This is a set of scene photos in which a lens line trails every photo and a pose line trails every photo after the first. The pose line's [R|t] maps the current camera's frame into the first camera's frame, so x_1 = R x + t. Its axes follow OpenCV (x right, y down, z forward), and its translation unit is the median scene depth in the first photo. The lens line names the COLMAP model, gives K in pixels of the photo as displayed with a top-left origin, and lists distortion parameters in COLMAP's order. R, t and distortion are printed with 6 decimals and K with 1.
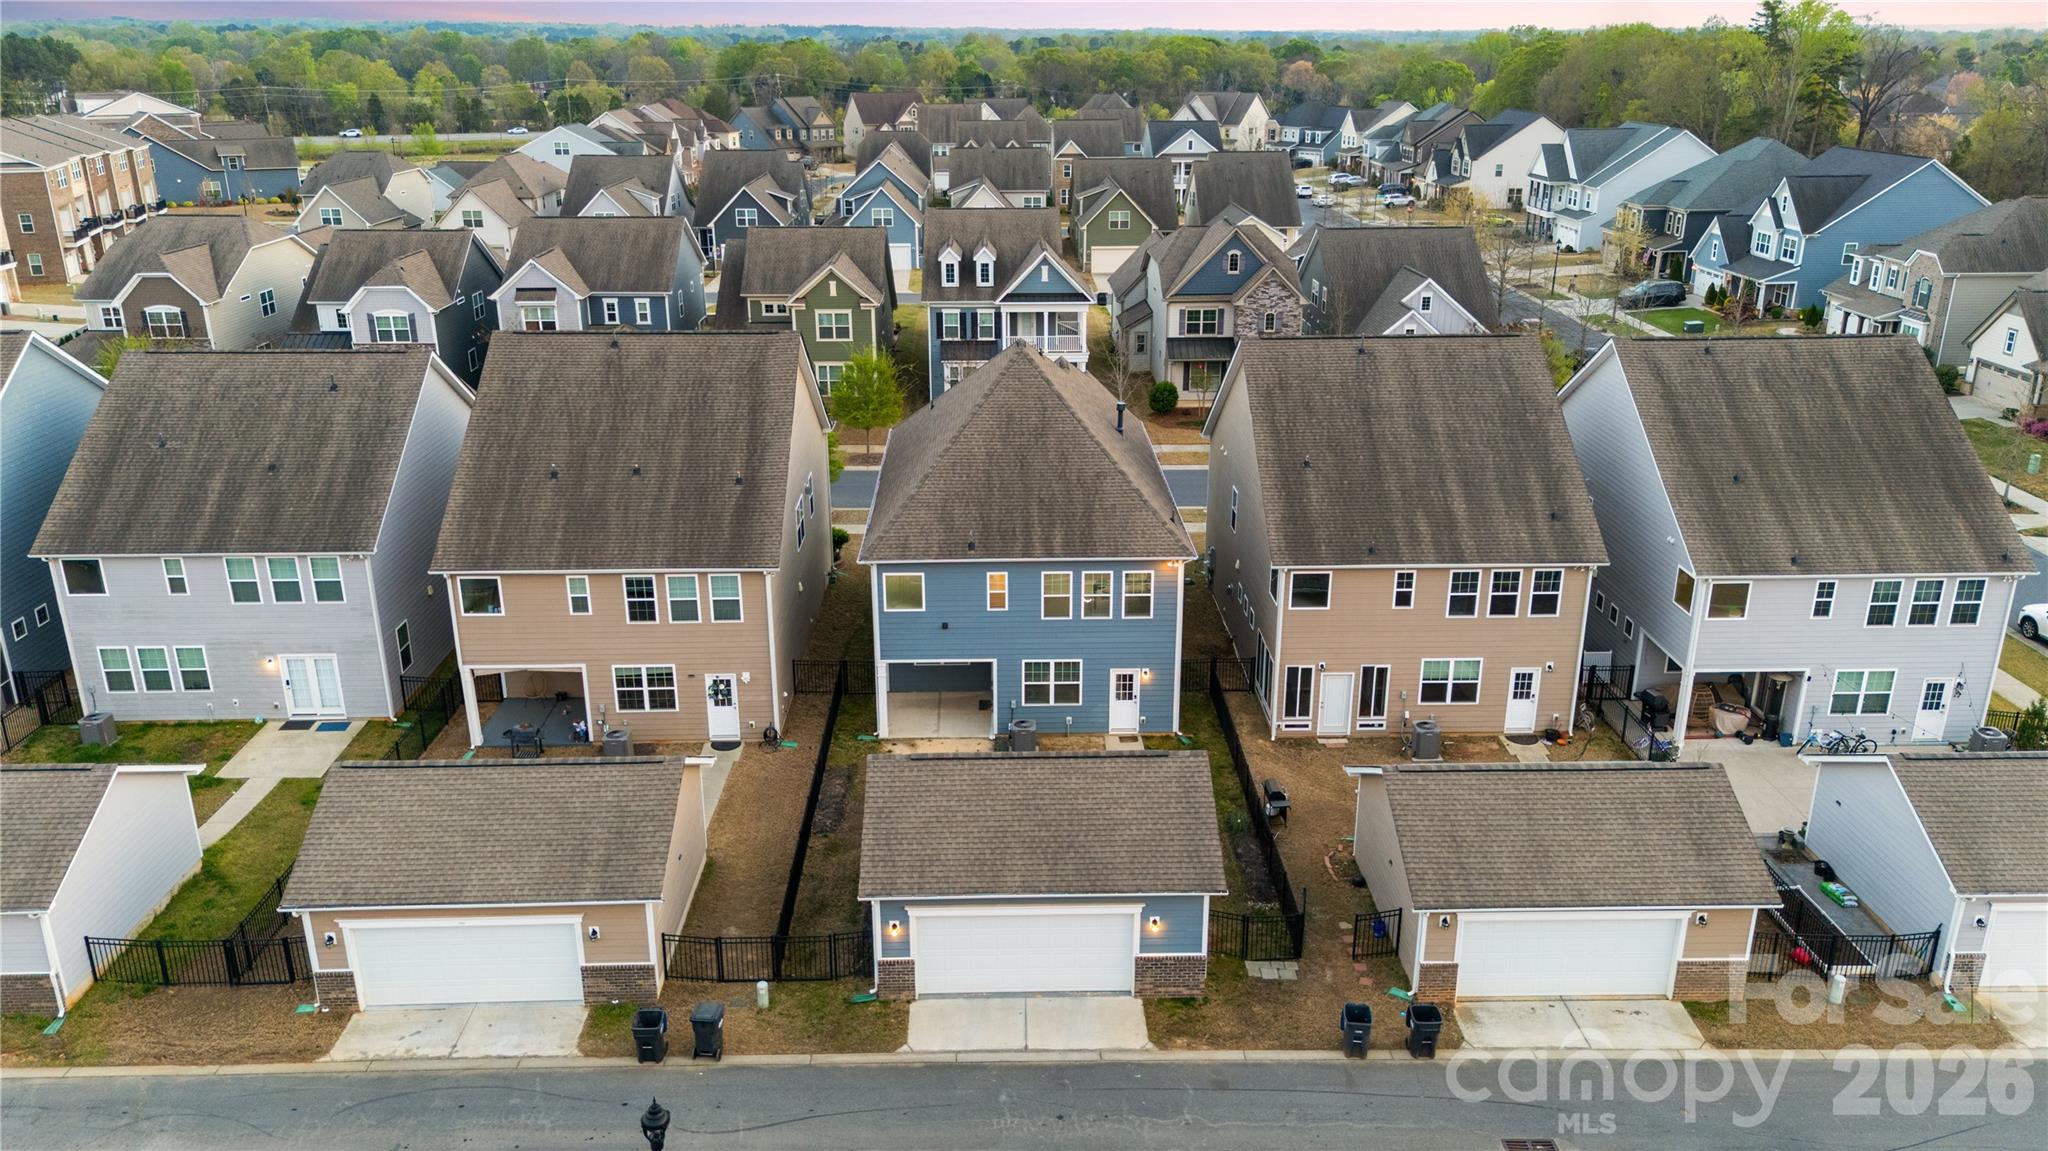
lens RADIAL K [[1526.7, 0, 1031.8], [0, 1526.7, 579.9], [0, 0, 1]] dist [0.079186, -0.087456]
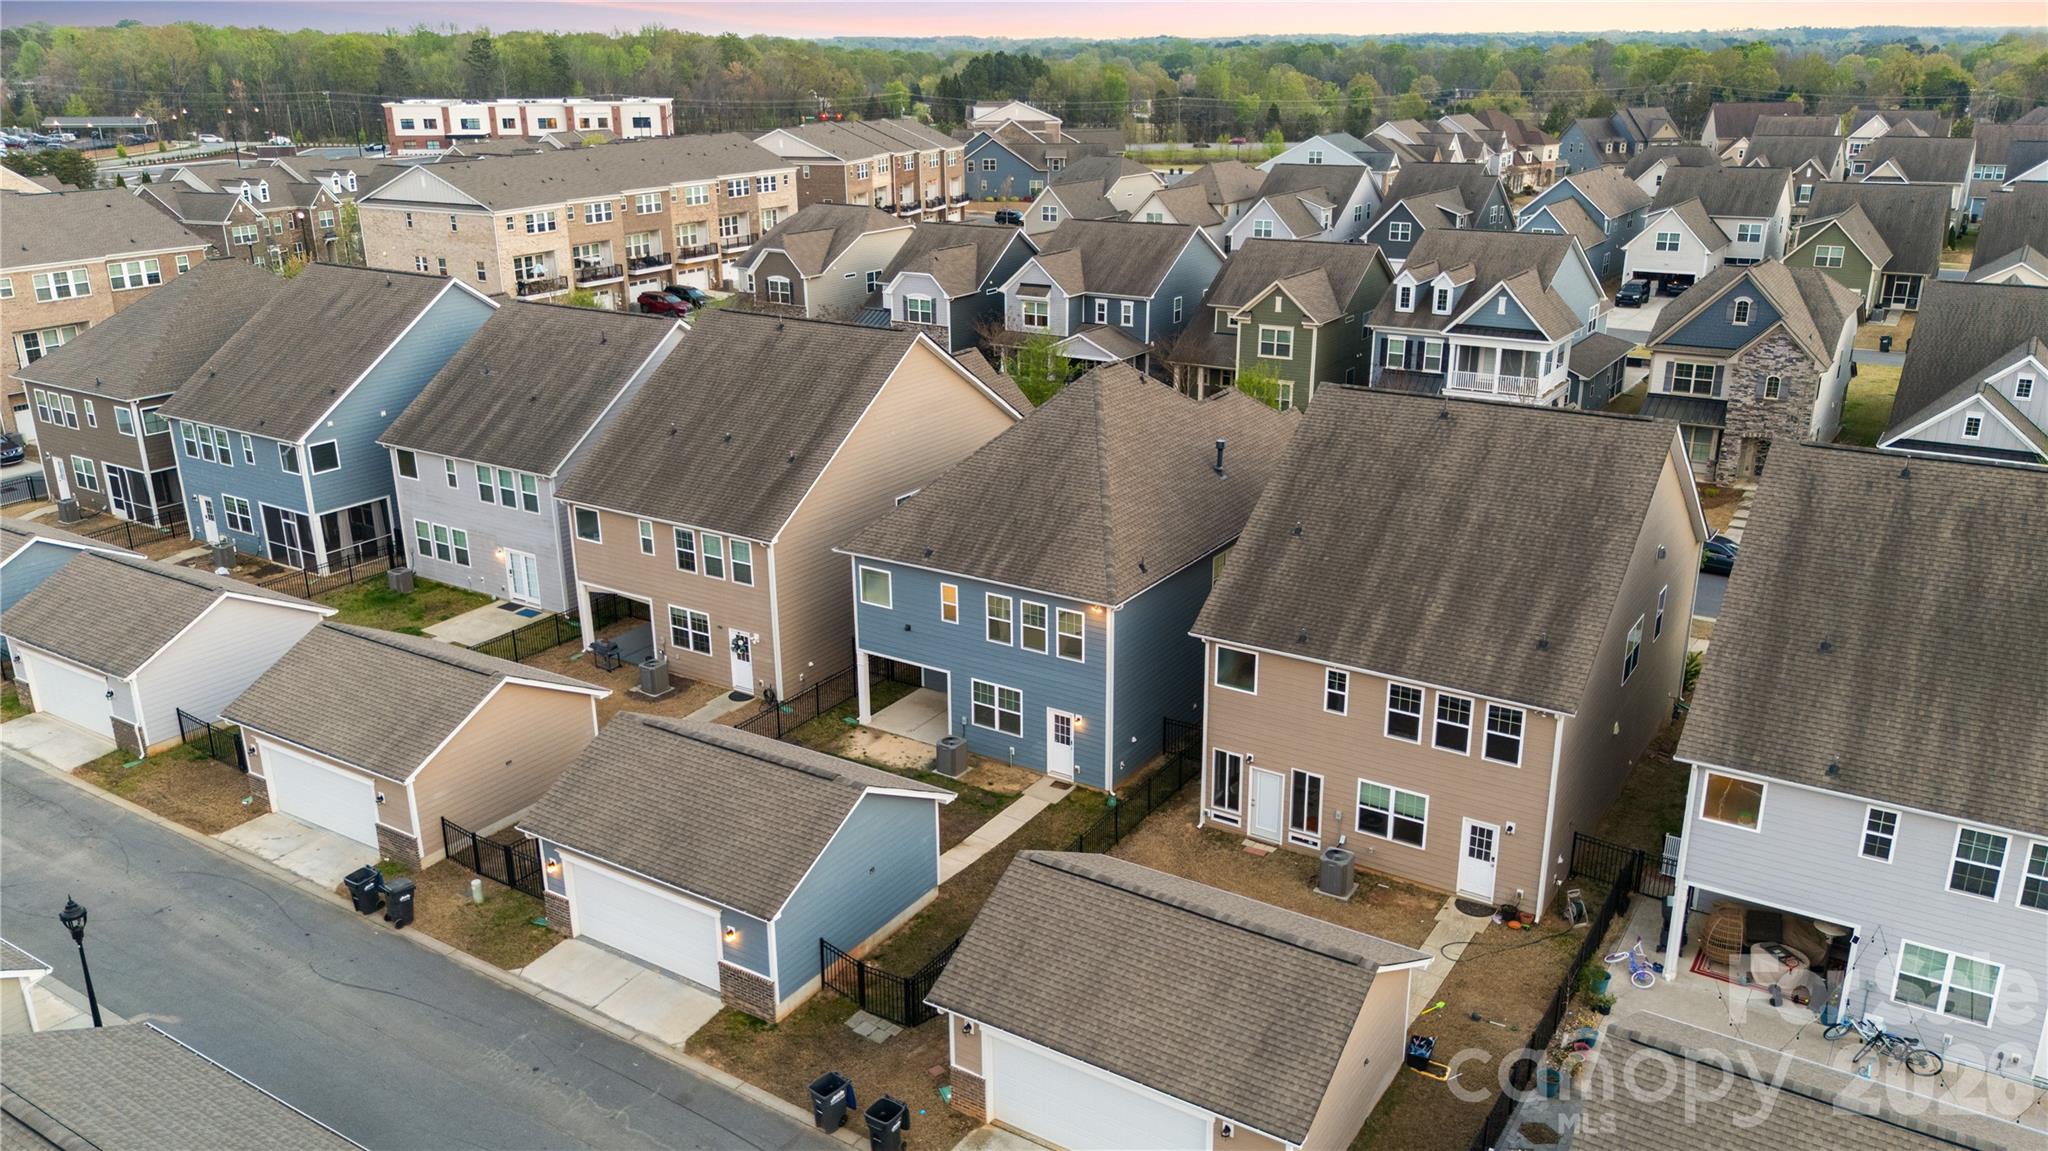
lens RADIAL K [[1526.7, 0, 1004.4], [0, 1526.7, 596.9], [0, 0, 1]] dist [0.079186, -0.087456]
pose [[0.821637, 0.185628, -0.538938, 0.523975], [-0.183573, 0.981286, 0.058122, -0.059222], [0.539641, 0.051179, 0.840338, 0.176229]]
